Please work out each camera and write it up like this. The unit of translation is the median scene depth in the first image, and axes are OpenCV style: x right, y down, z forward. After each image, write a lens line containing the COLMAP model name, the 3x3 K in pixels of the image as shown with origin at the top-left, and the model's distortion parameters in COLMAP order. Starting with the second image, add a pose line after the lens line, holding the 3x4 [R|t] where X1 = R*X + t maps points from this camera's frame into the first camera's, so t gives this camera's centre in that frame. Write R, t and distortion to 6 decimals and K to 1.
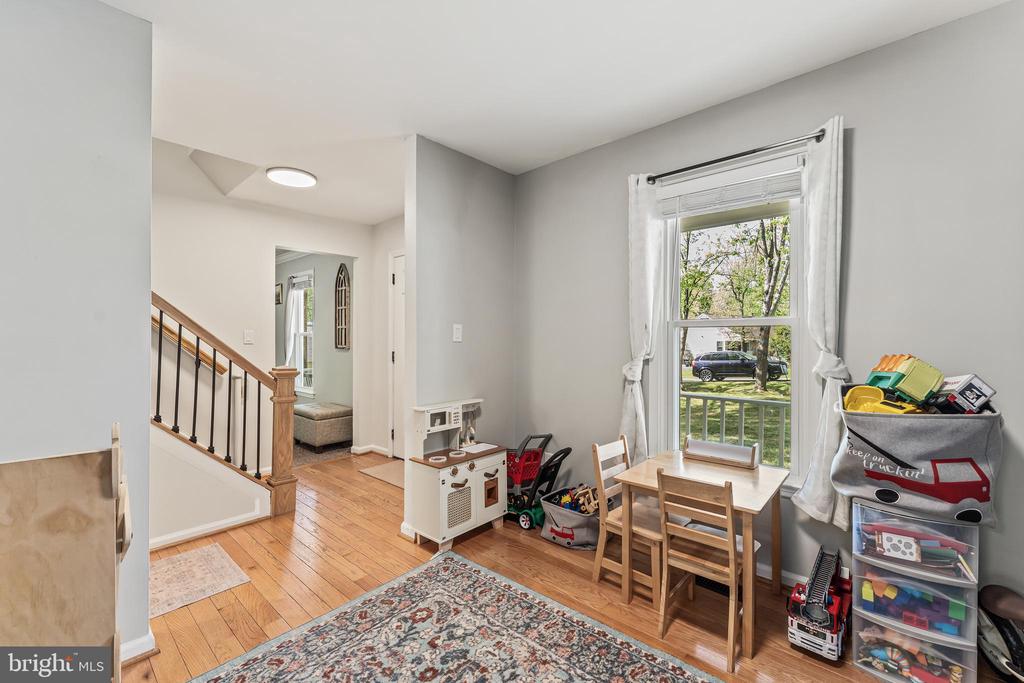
lens RADIAL K [[417.1, 0, 516.4], [0, 417.1, 339.3], [0, 0, 1]] dist [0.001090, 0.000220]
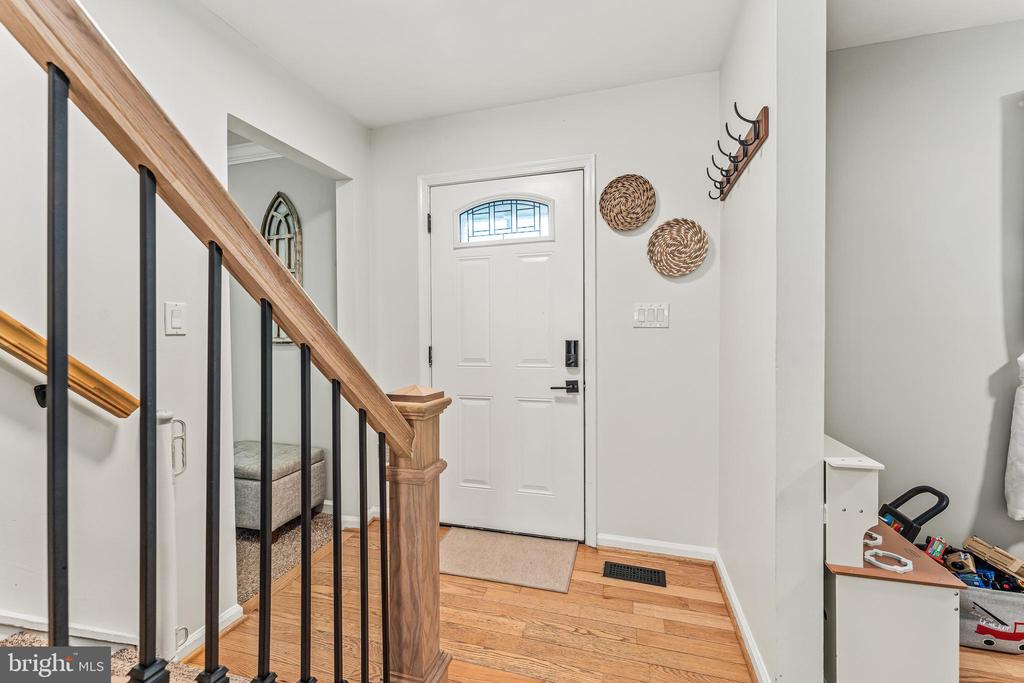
lens RADIAL K [[417.1, 0, 516.4], [0, 417.1, 339.3], [0, 0, 1]] dist [0.001090, 0.000220]
pose [[0.901509, -0.010144, 0.432642, -0.440682], [0.003402, 0.999860, 0.016355, 0.009858], [-0.432747, -0.013272, 0.901418, 0.415326]]
